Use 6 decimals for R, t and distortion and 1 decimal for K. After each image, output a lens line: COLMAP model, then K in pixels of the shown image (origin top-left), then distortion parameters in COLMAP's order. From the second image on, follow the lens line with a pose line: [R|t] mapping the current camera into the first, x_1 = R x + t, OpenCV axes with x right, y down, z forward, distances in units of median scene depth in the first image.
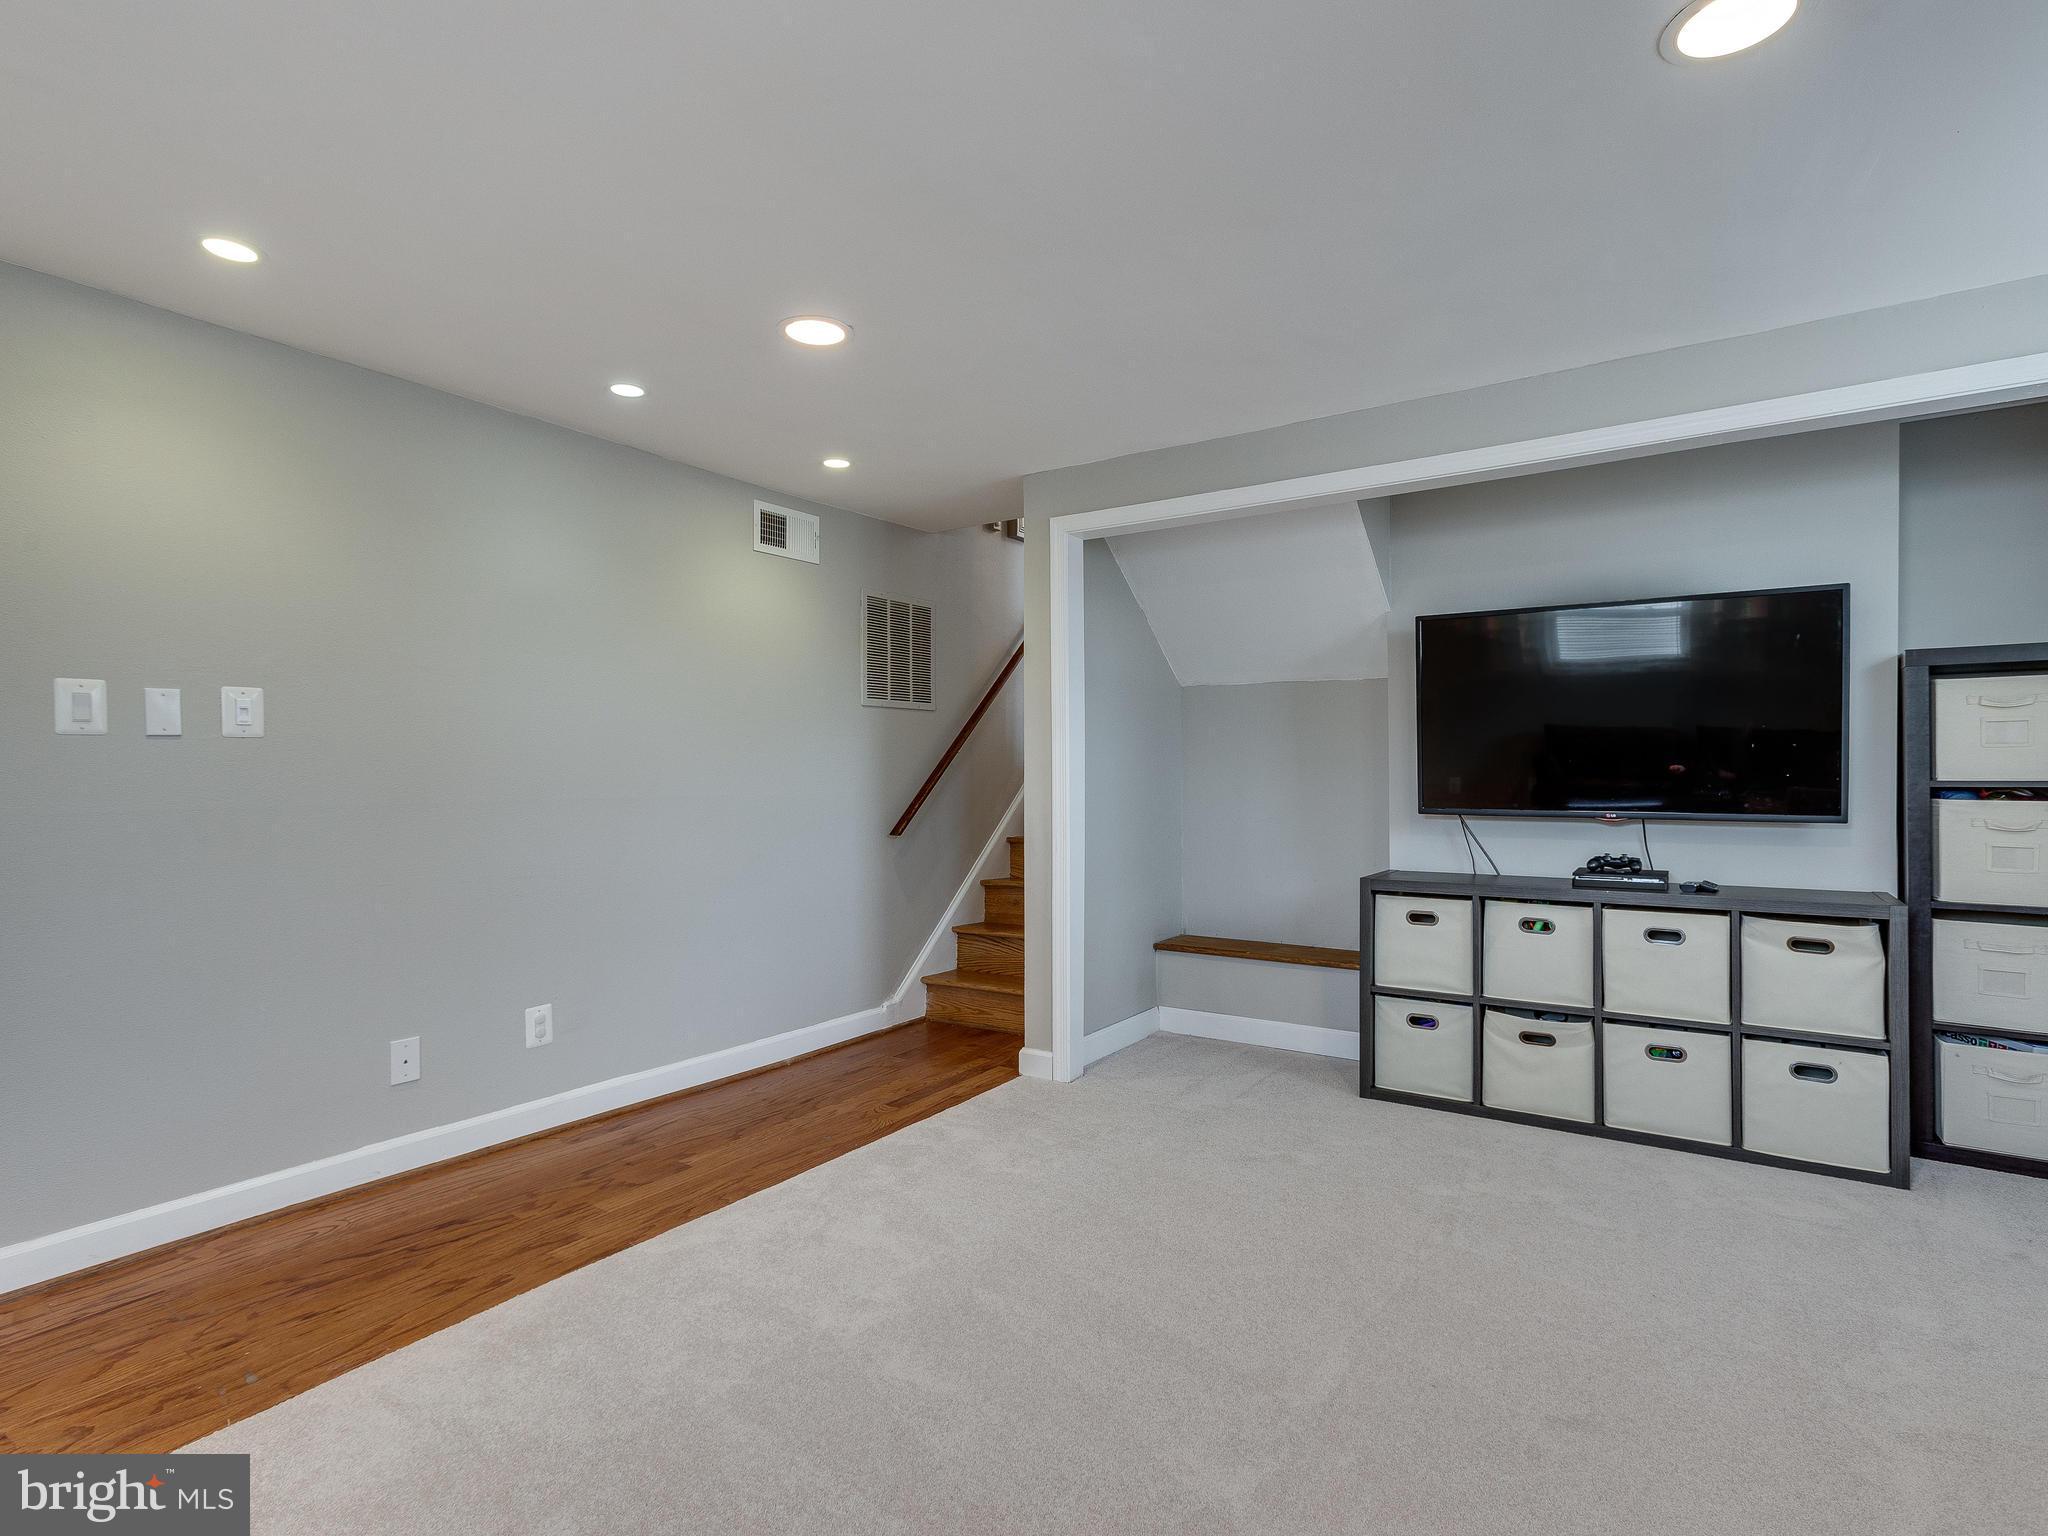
lens RADIAL K [[1031.6, 0, 1014.3], [0, 1031.6, 760.6], [0, 0, 1]] dist [-0.016333, 0.014241]
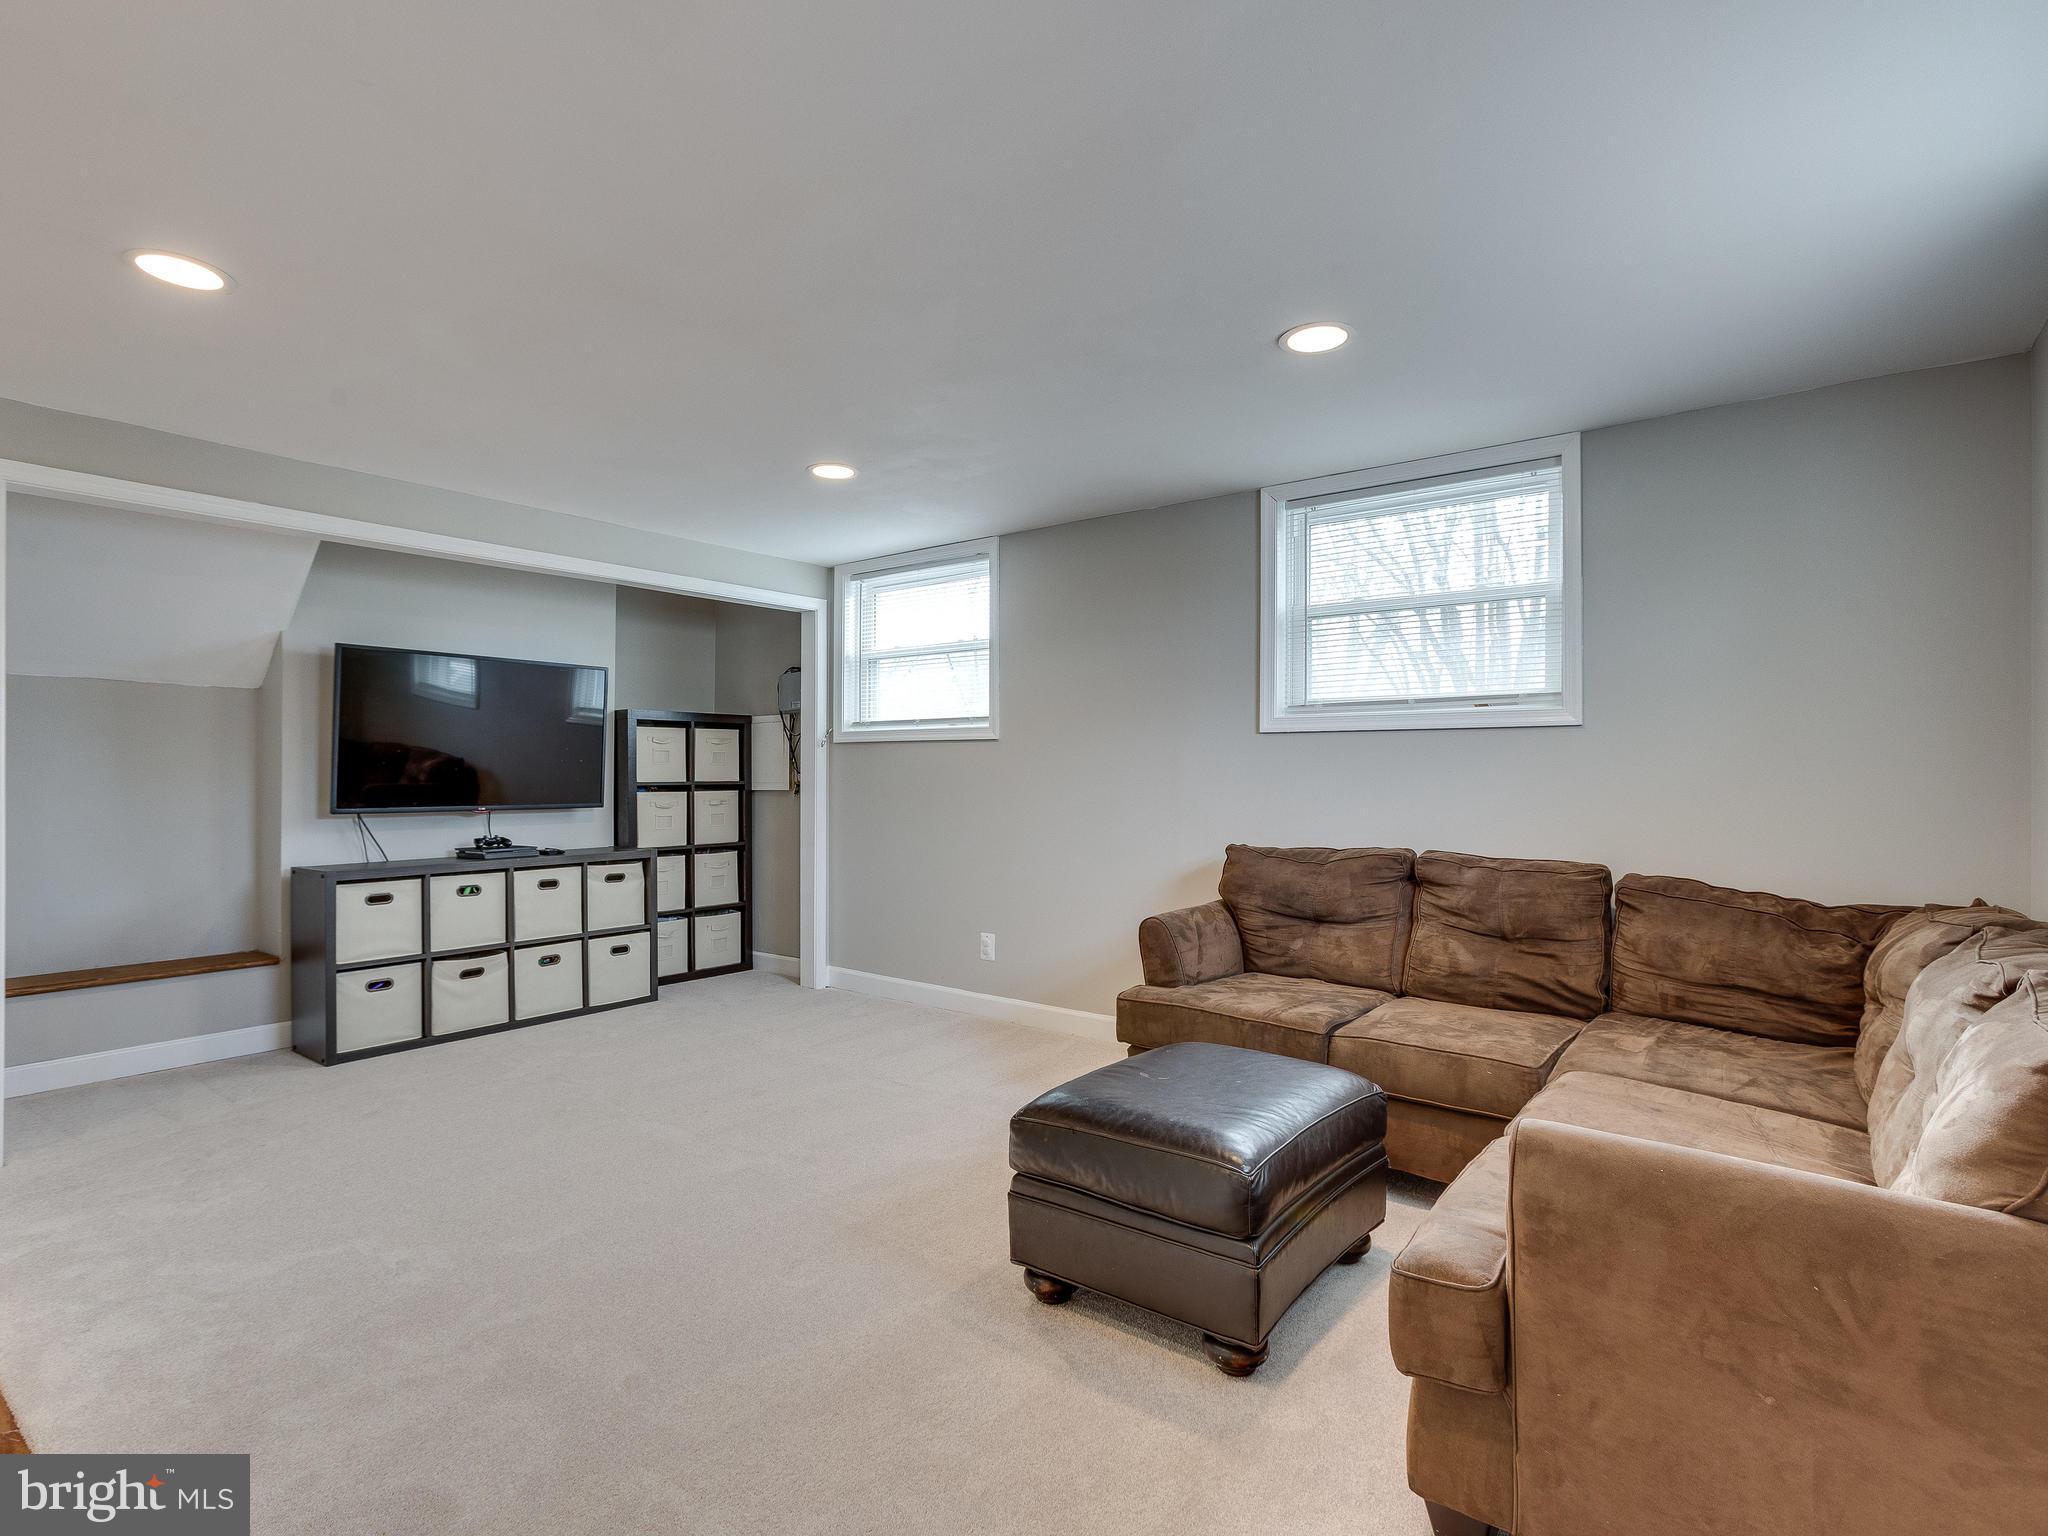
lens RADIAL K [[1031.6, 0, 1014.3], [0, 1031.6, 760.6], [0, 0, 1]] dist [-0.016333, 0.014241]
pose [[0.070421, 0.014794, 0.997408, -0.795543], [-0.010093, 0.999849, -0.014118, 0.000596], [-0.997466, -0.009073, 0.070560, 0.185814]]
